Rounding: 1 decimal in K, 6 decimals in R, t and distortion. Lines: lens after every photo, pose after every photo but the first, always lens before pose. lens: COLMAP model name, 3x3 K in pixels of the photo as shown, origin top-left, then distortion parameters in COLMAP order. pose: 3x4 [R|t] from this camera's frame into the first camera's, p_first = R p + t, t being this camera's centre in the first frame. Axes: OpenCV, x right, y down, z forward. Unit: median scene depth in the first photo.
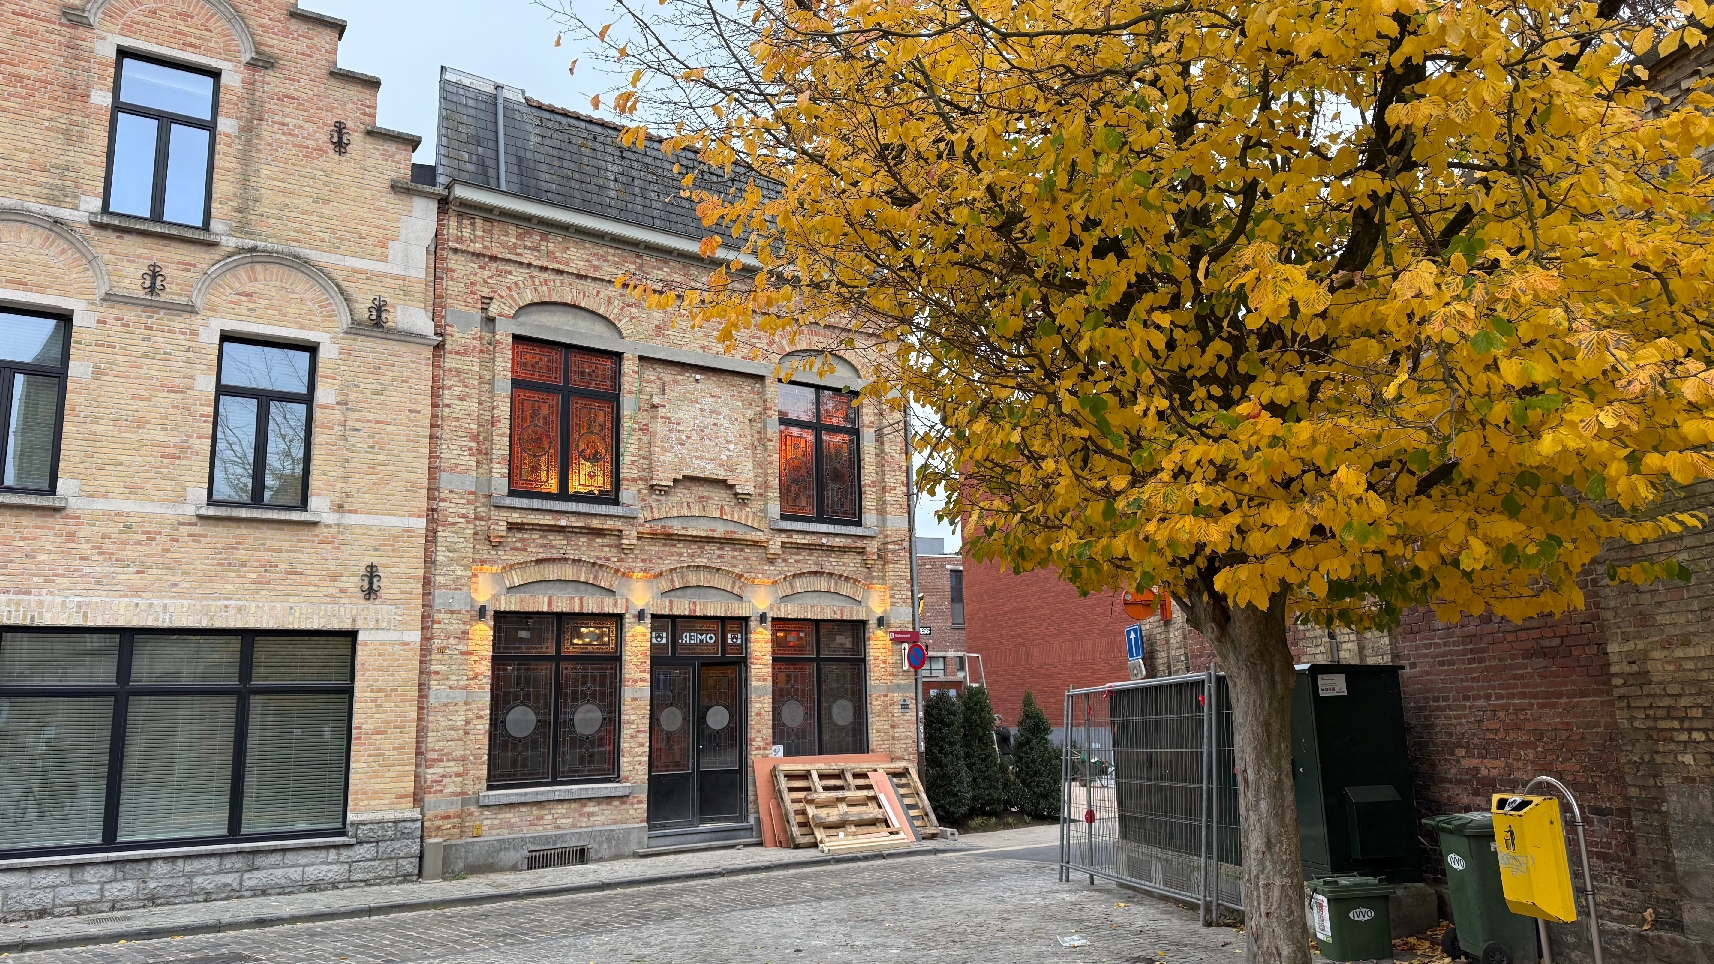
lens RADIAL K [[1176.5, 0, 857.0], [0, 1176.5, 482.0], [0, 0, 1]] dist [0.129050, -0.223051]
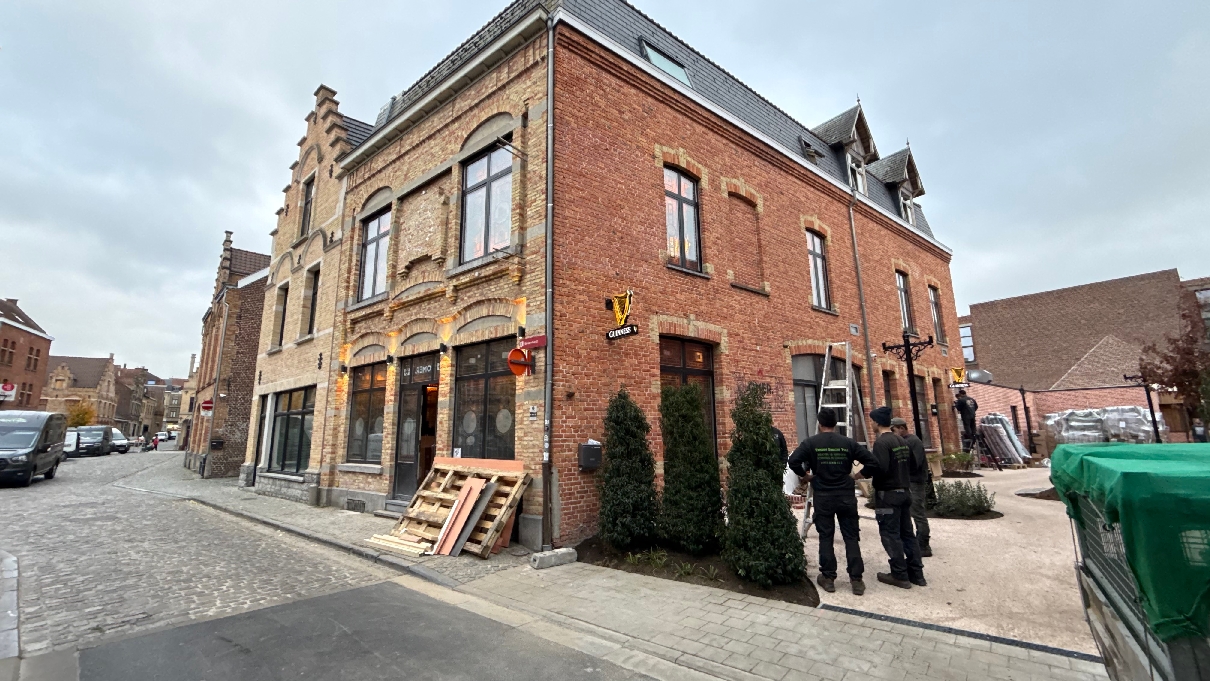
lens RADIAL K [[480.7, 0, 605.0], [0, 480.7, 340.5], [0, 0, 1]] dist [-0.001437, -0.000027]
pose [[0.285112, -0.158192, -0.945350, 0.519379], [0.193850, 0.975422, -0.104760, 0.219469], [0.938687, -0.153388, 0.308770, 1.127351]]
